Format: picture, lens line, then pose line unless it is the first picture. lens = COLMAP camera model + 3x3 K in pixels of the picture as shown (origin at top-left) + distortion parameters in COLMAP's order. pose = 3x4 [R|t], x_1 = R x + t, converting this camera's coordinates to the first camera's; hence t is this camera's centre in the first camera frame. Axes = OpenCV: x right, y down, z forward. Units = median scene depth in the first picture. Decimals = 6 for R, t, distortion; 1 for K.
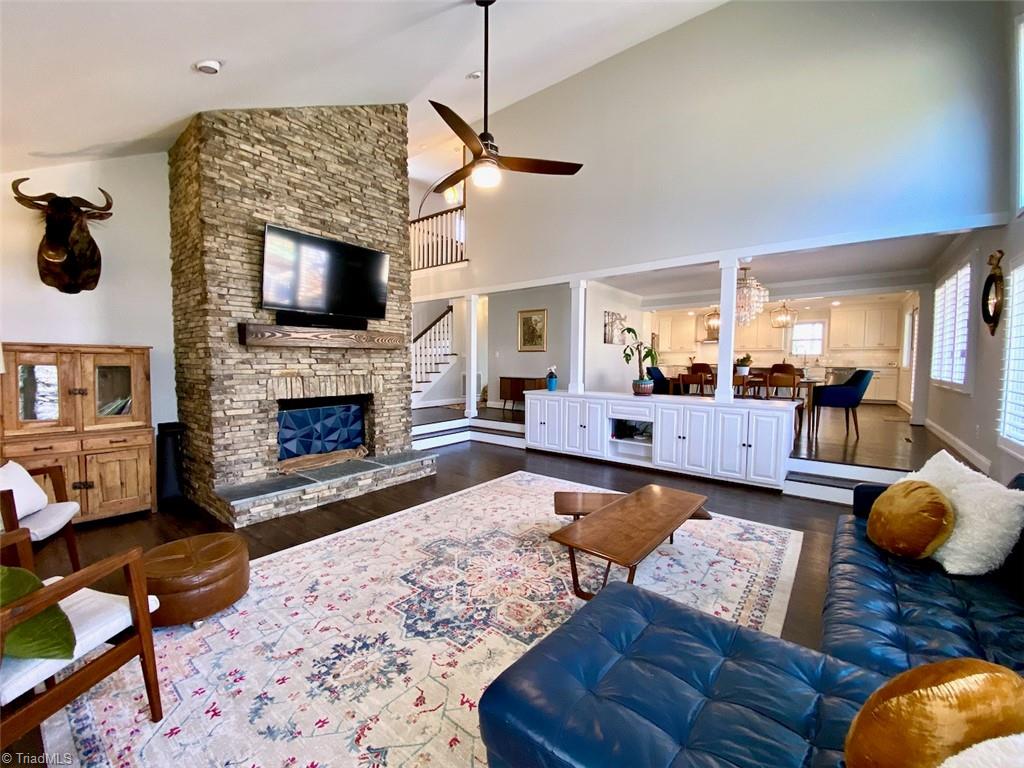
lens RADIAL K [[413.7, 0, 515.1], [0, 413.7, 379.6], [0, 0, 1]] dist [0.014506, -0.000716]
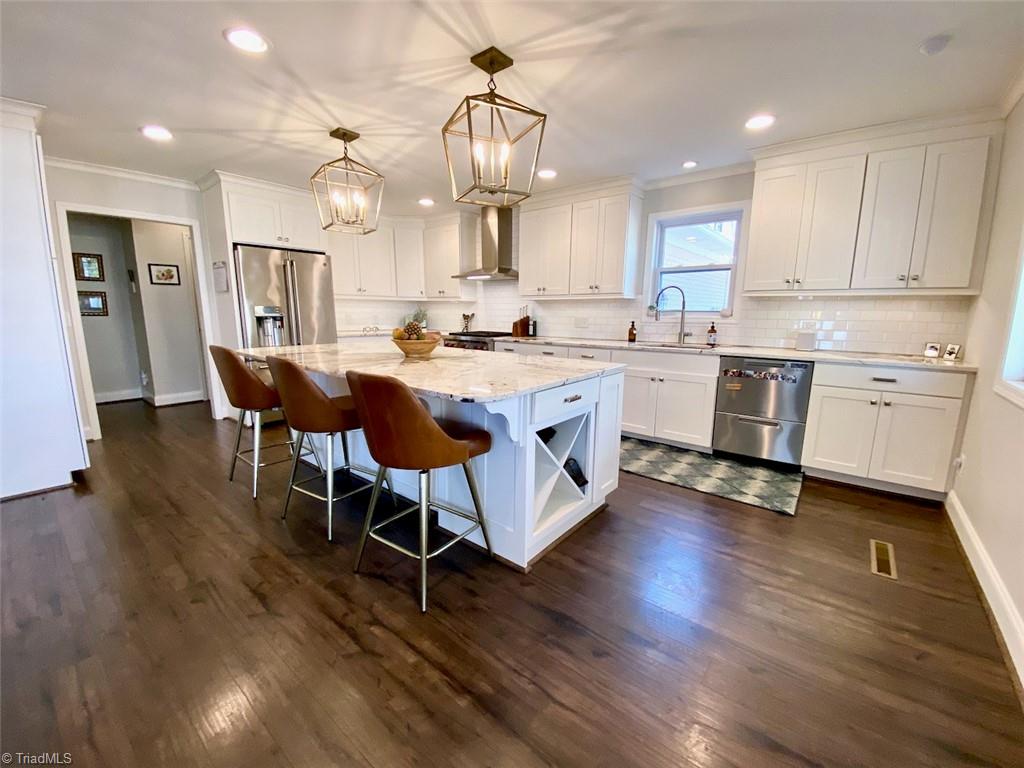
lens RADIAL K [[413.7, 0, 515.2], [0, 413.7, 383.7], [0, 0, 1]] dist [0.014506, -0.000716]
pose [[0.999959, 0.009014, 0.000763, 0.166898], [-0.009037, 0.991578, 0.129198, -0.013199], [0.000408, -0.129200, 0.991619, 0.194879]]
